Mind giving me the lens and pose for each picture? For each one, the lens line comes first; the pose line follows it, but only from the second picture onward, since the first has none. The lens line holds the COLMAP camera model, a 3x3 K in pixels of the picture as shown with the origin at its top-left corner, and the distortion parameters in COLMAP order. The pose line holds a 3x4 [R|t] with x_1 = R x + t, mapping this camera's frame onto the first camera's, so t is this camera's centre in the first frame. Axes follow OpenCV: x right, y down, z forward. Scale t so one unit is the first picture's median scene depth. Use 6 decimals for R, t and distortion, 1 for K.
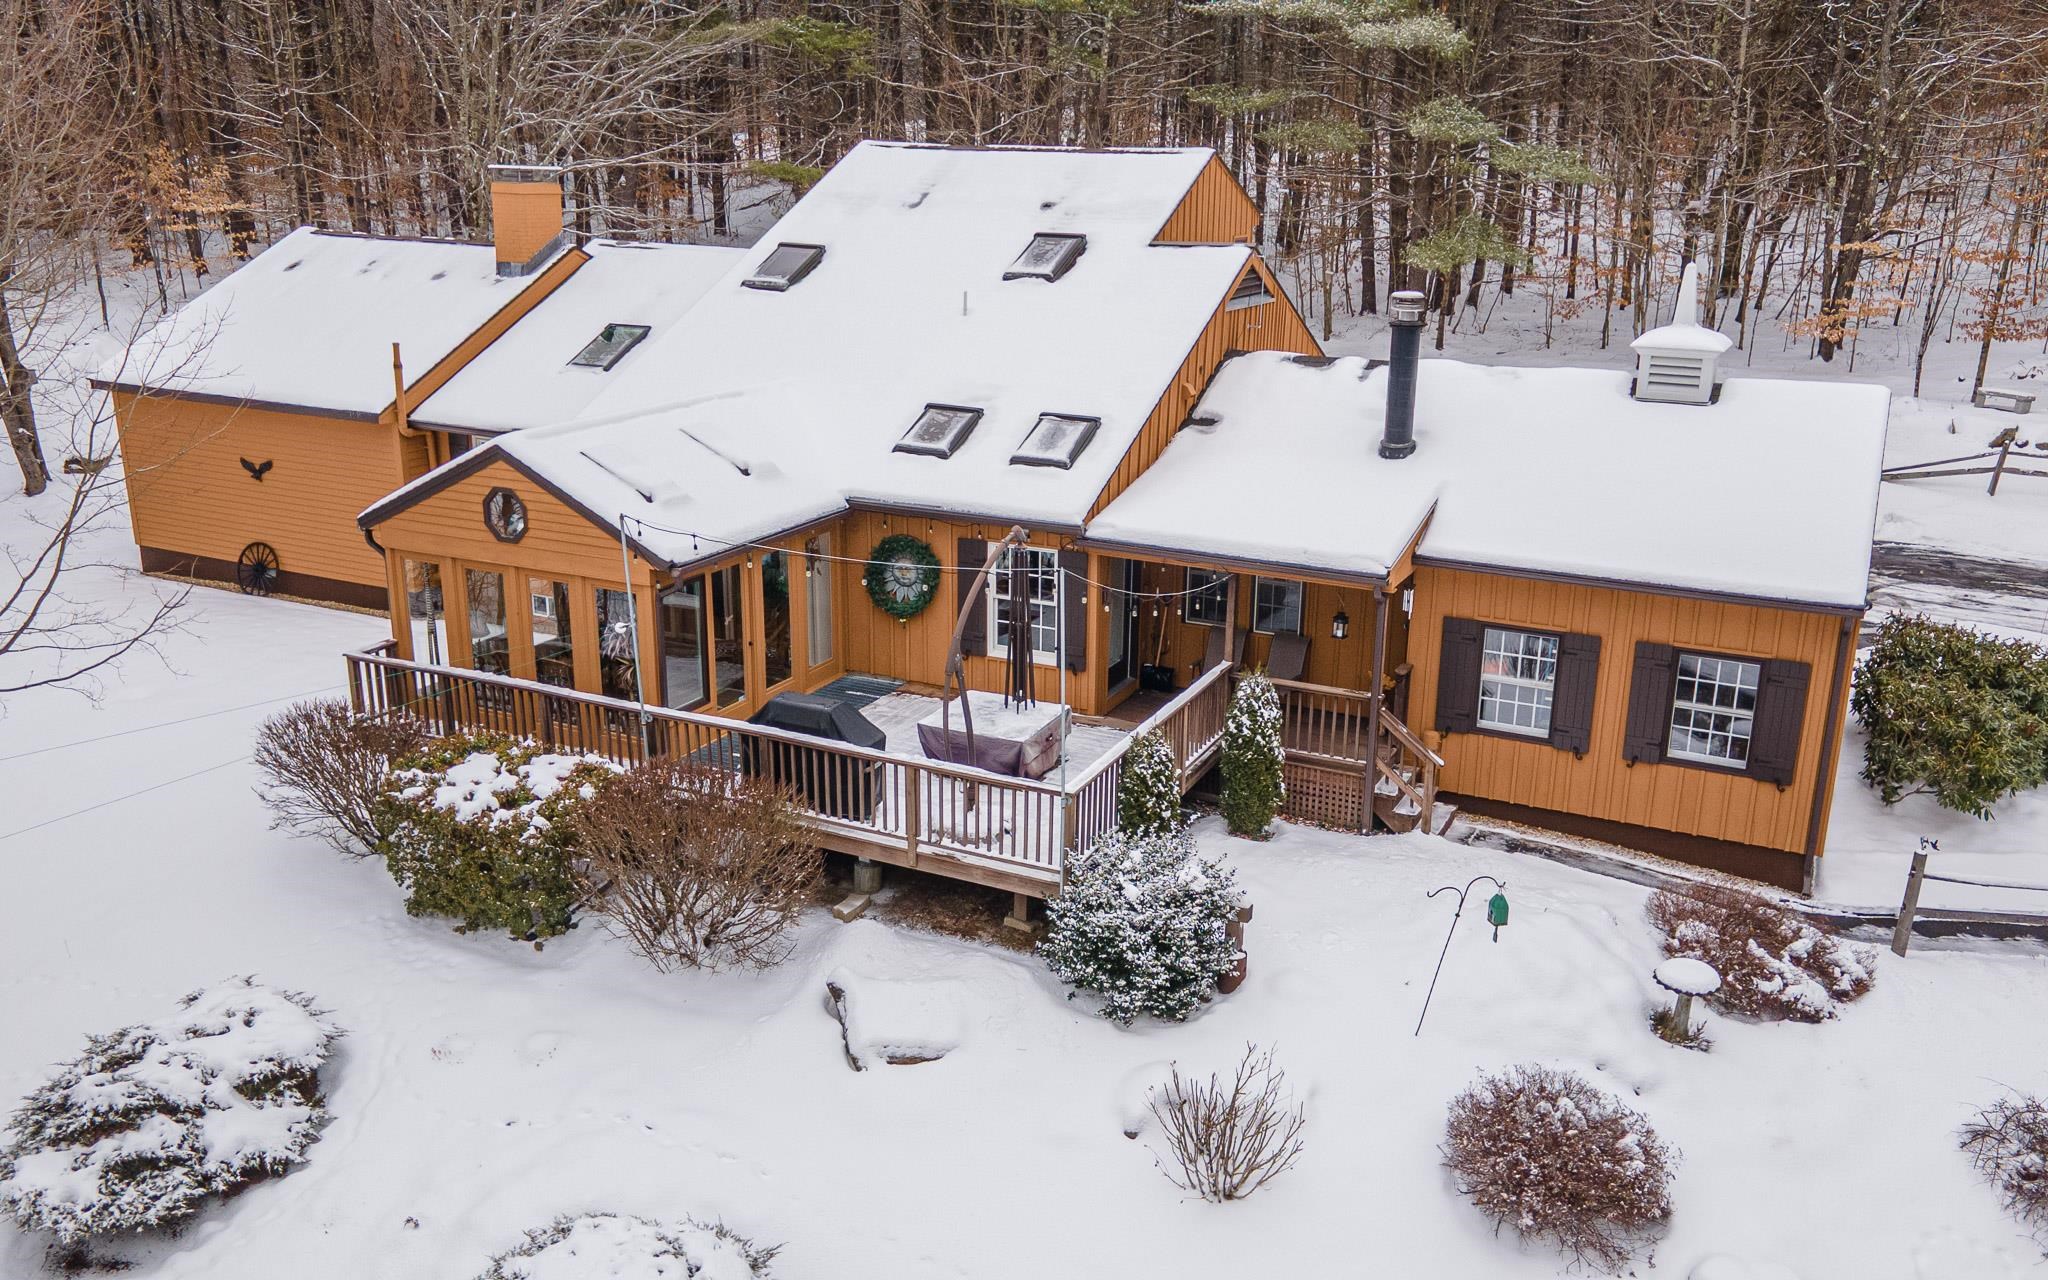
lens RADIAL K [[1677.5, 0, 1090.1], [0, 1677.5, 632.9], [0, 0, 1]] dist [0.036784, -0.001233]
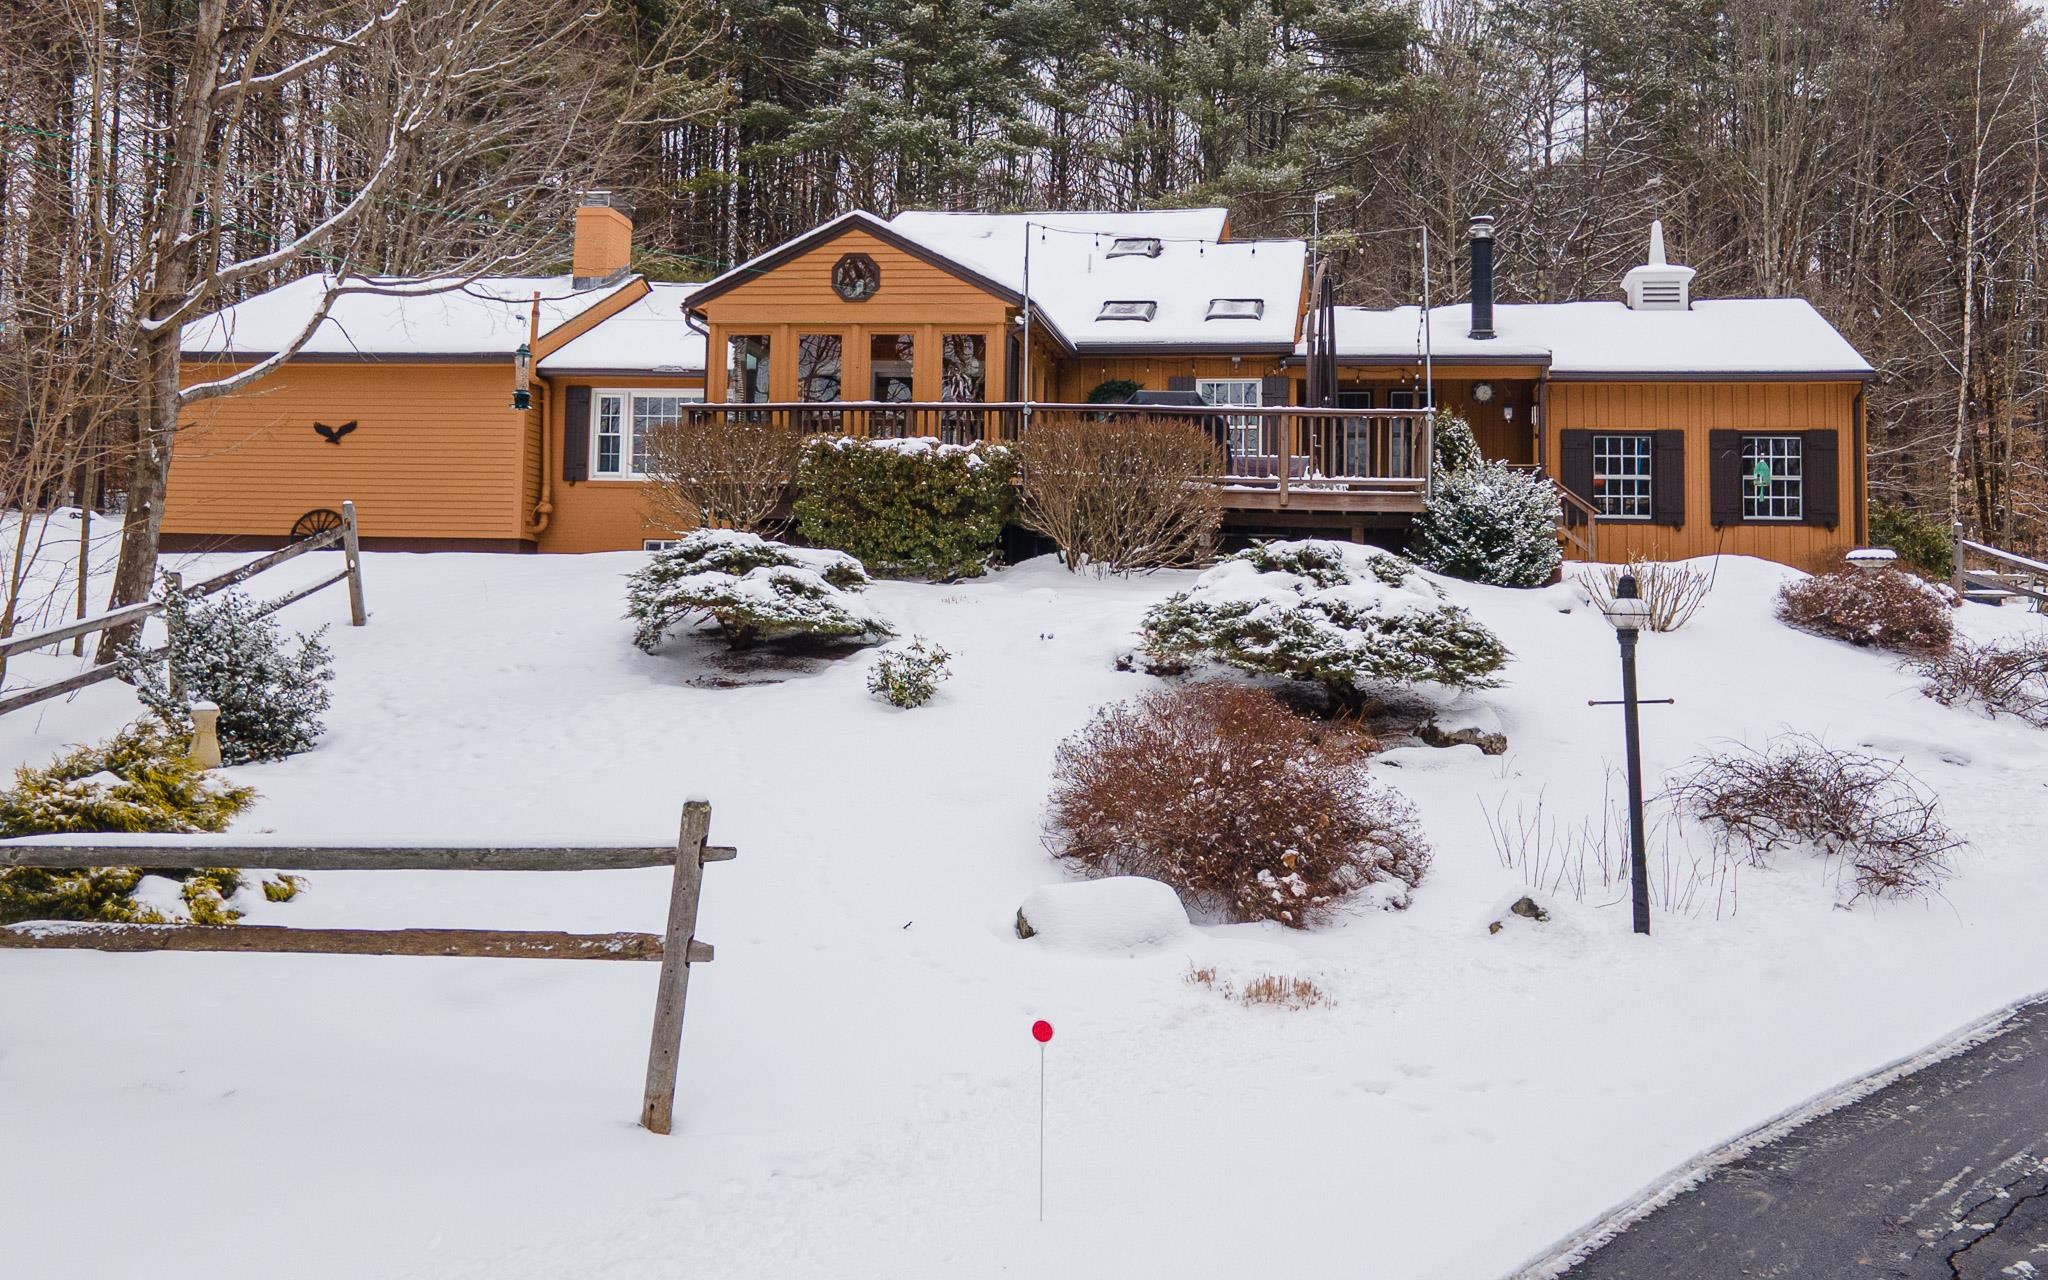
lens RADIAL K [[1770.5, 0, 1154.7], [0, 1770.5, 519.6], [0, 0, 1]] dist [0.024099, 0.002035]
pose [[0.945970, 0.022861, 0.323446, -0.535748], [0.099908, 0.928431, -0.357818, 0.526857], [-0.308477, 0.370800, 0.875985, -0.050637]]
